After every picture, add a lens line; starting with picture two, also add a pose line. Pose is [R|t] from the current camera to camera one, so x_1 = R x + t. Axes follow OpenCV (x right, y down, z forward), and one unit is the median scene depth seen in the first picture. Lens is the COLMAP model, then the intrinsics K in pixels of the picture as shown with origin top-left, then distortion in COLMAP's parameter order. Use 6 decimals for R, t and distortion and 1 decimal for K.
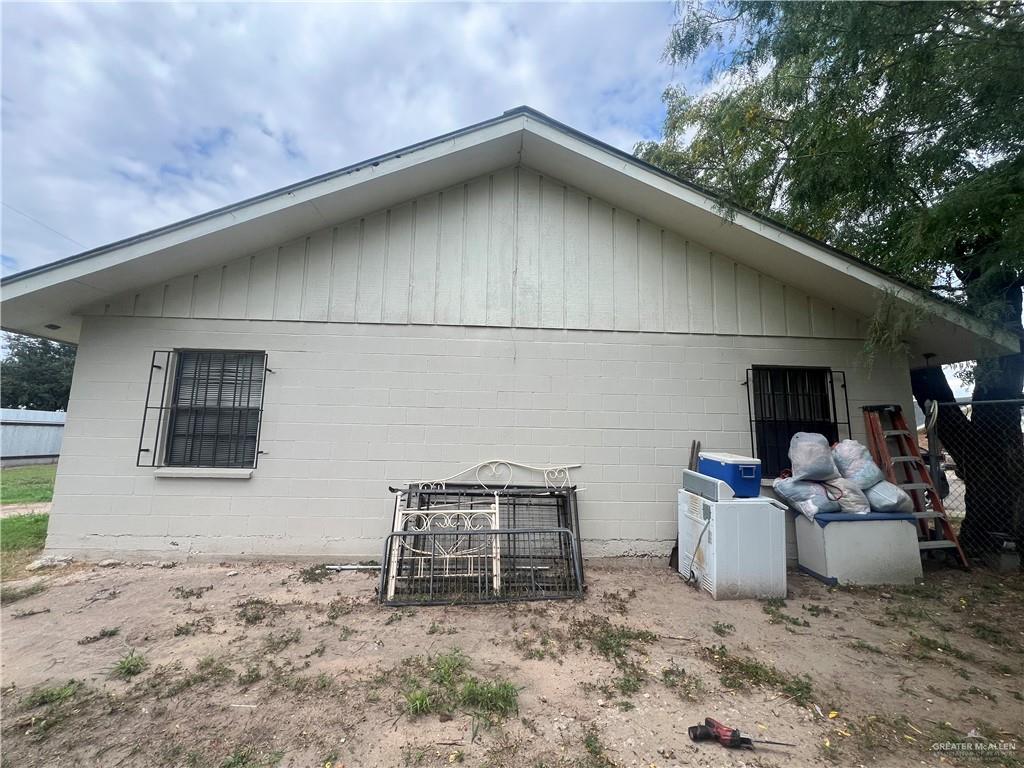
lens RADIAL K [[407.9, 0, 512.0], [0, 407.9, 384.0], [0, 0, 1]] dist [-0.000985, 0.000235]
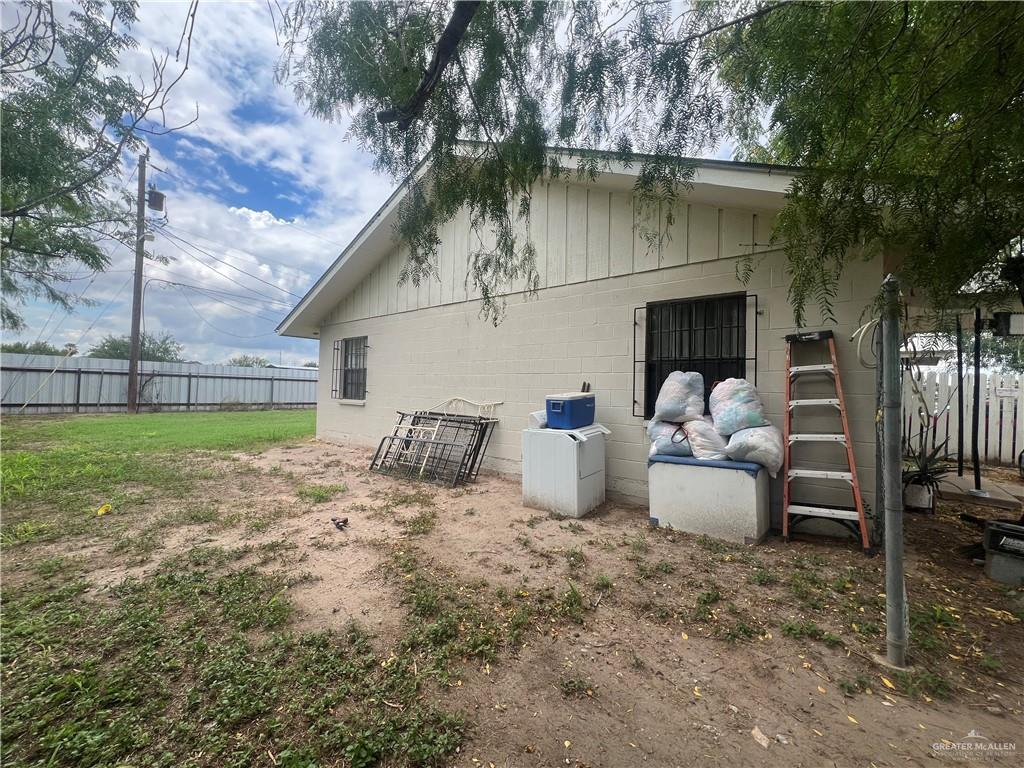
lens RADIAL K [[407.9, 0, 512.0], [0, 407.9, 384.0], [0, 0, 1]] dist [-0.000985, 0.000235]
pose [[0.744395, -0.012169, -0.667628, 1.092817], [0.075979, 0.994884, 0.066581, 0.060254], [0.663402, -0.100288, 0.741512, 0.074850]]
